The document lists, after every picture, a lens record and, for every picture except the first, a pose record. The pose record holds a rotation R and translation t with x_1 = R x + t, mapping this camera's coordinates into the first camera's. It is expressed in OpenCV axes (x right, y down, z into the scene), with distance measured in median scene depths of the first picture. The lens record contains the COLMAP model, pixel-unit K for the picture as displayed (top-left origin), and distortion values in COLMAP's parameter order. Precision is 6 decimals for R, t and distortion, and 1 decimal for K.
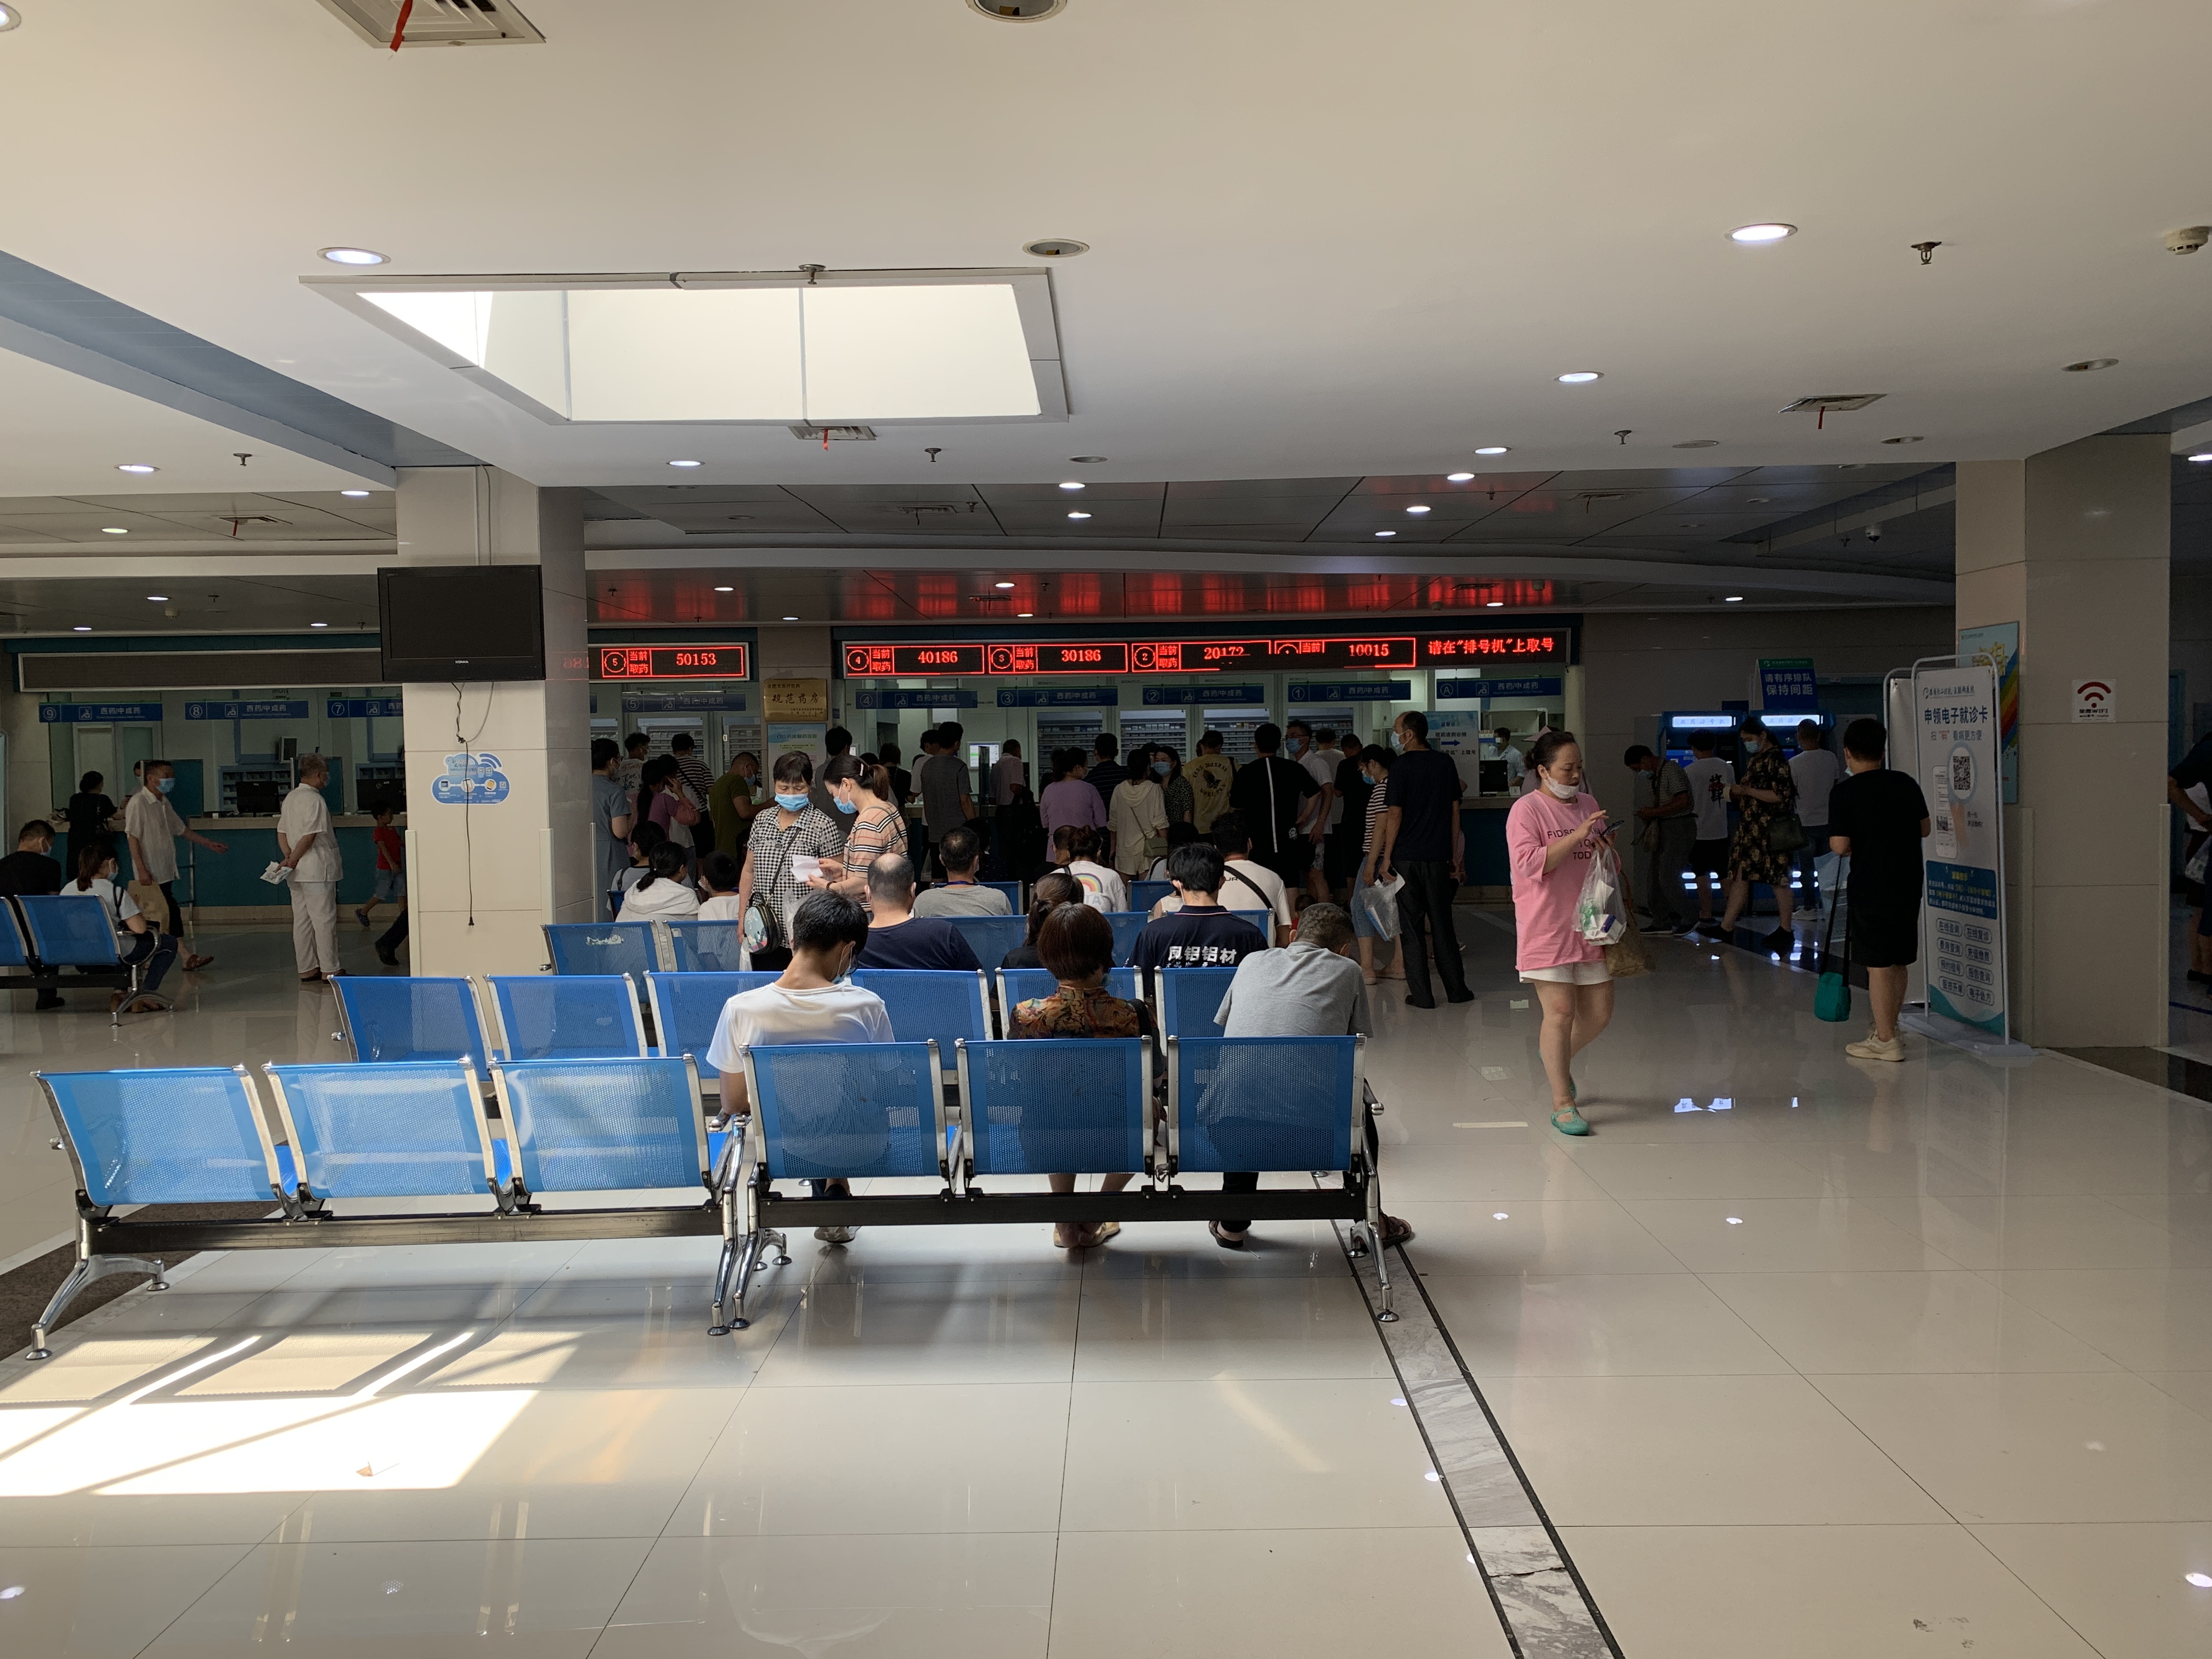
lens RADIAL K [[1688.8, 0, 1109.5], [0, 1688.8, 803.9], [0, 0, 1]] dist [0.036981, -0.030404]
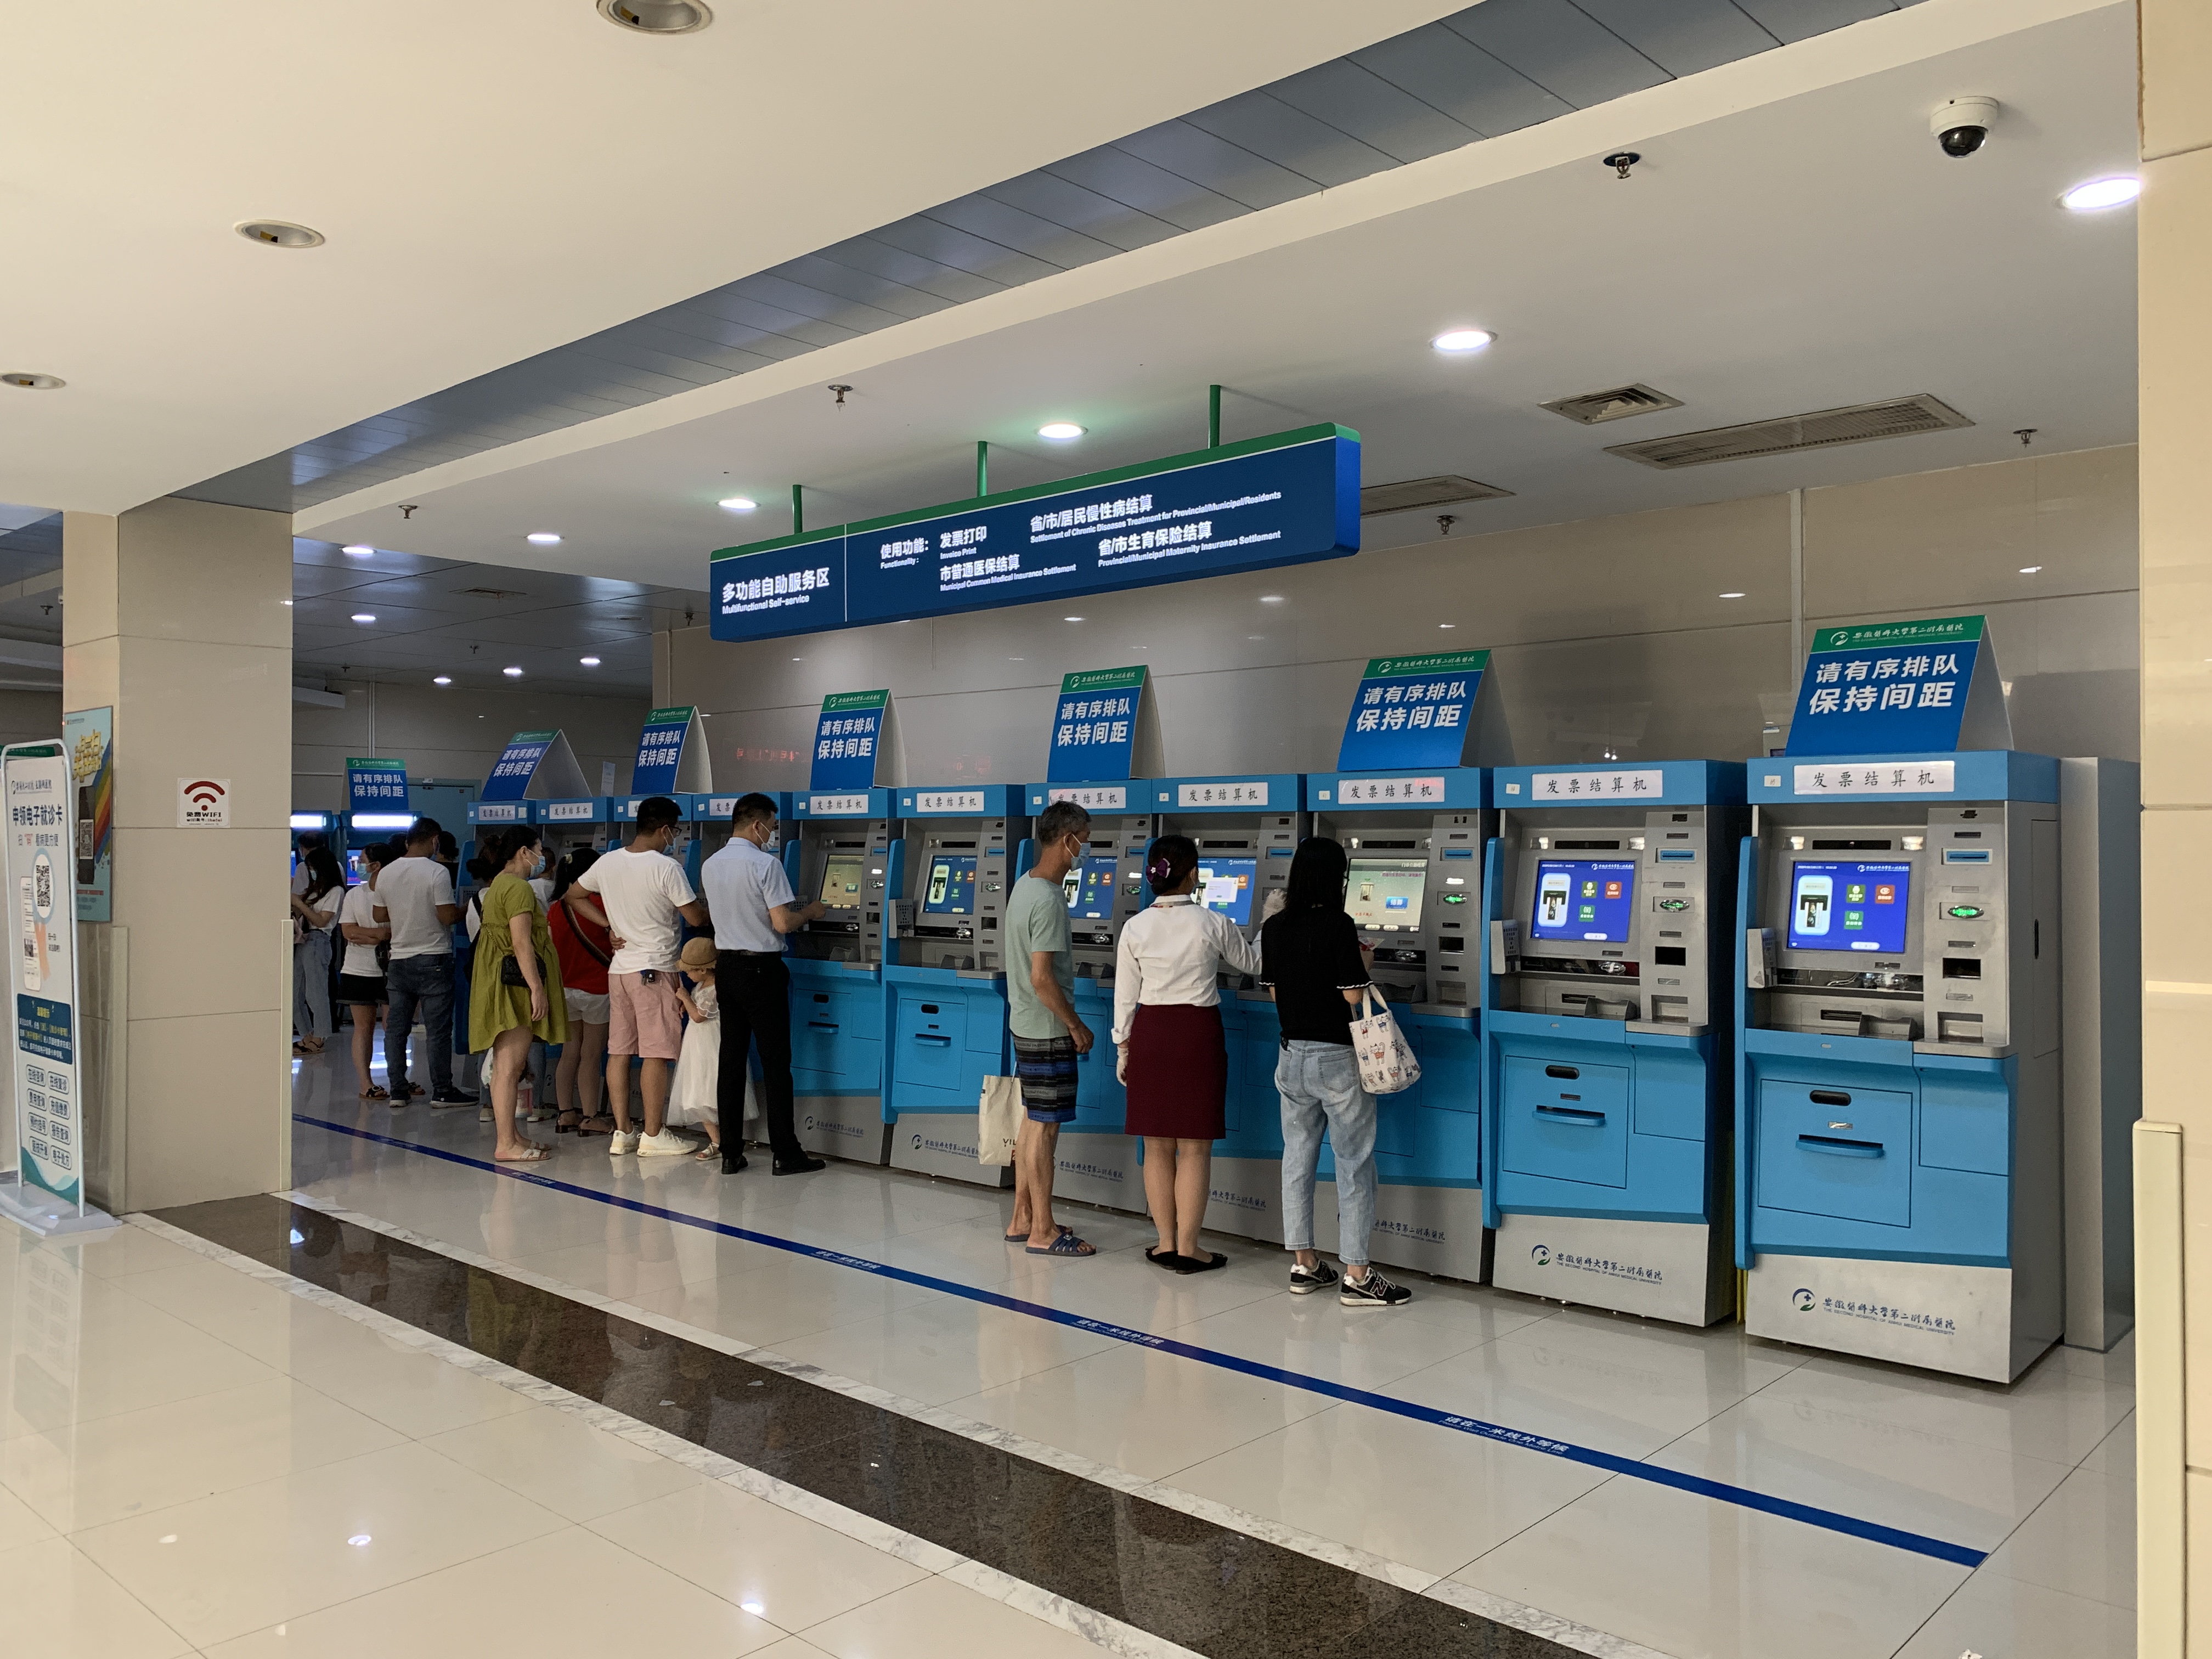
lens RADIAL K [[1688.8, 0, 1113.1], [0, 1688.8, 818.7], [0, 0, 1]] dist [0.036981, -0.030404]
pose [[0.664775, 0.022326, 0.746710, 0.233890], [0.016277, 0.998883, -0.044357, -0.005942], [-0.746866, 0.041642, 0.663669, 0.073222]]
